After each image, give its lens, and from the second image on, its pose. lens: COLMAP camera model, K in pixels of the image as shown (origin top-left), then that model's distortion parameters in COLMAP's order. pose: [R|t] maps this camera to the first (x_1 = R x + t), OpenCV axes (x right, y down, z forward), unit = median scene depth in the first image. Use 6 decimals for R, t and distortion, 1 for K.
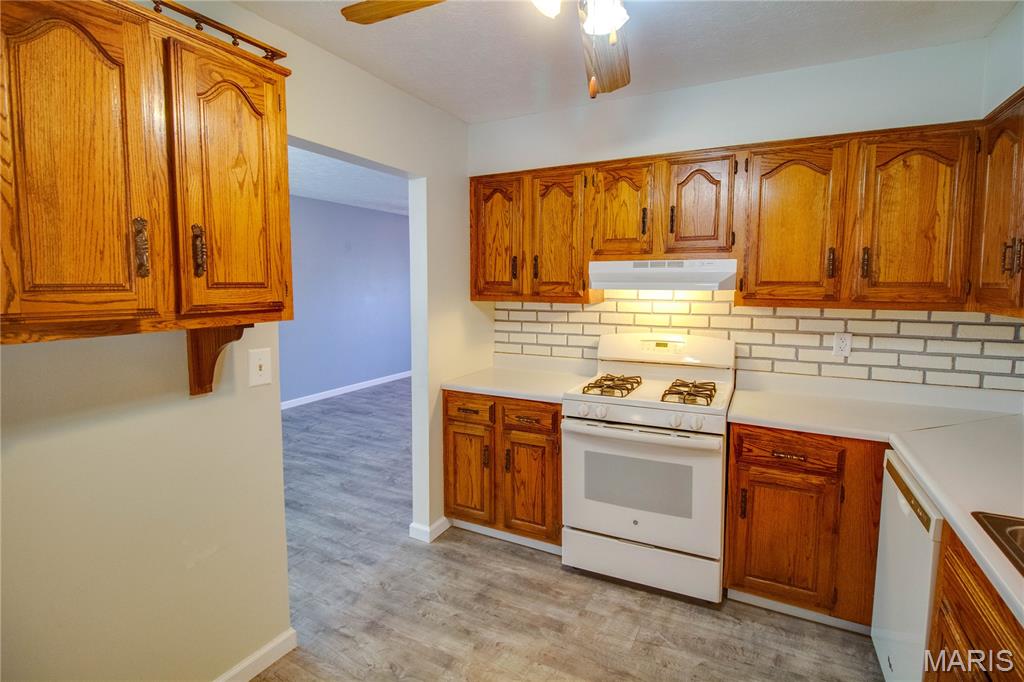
lens RADIAL K [[500.6, 0, 513.7], [0, 500.6, 323.4], [0, 0, 1]] dist [0.002421, -0.007482]
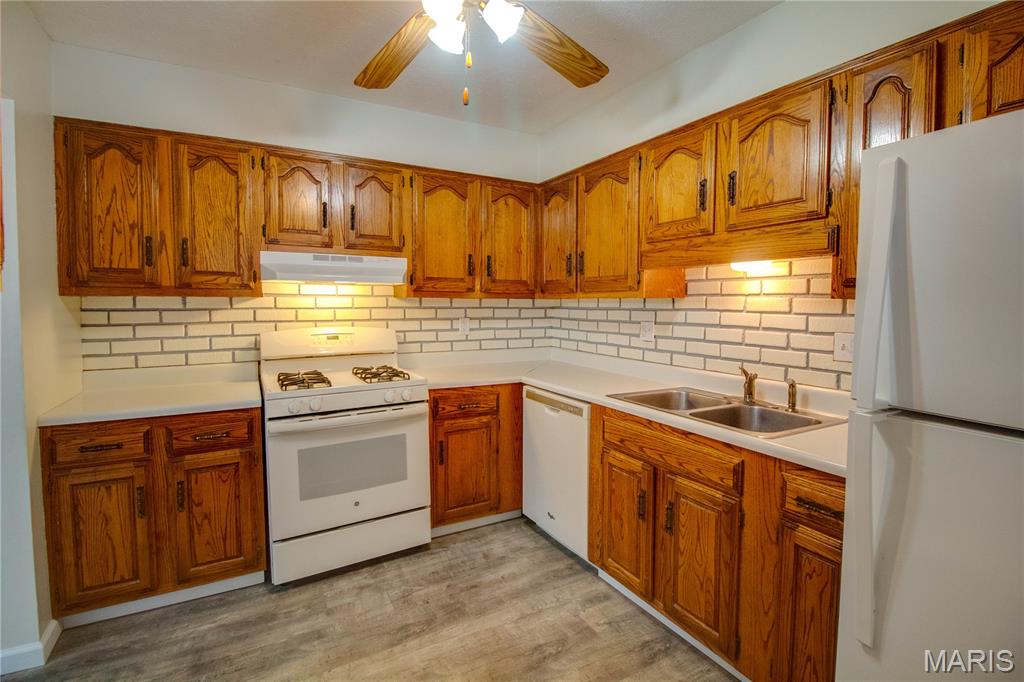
lens RADIAL K [[500.6, 0, 532.2], [0, 500.6, 325.7], [0, 0, 1]] dist [0.002421, -0.007482]
pose [[0.526129, -0.038776, 0.849520, -0.408451], [0.069274, 0.997594, 0.002632, 0.049344], [-0.847579, 0.057465, 0.527549, 0.117531]]
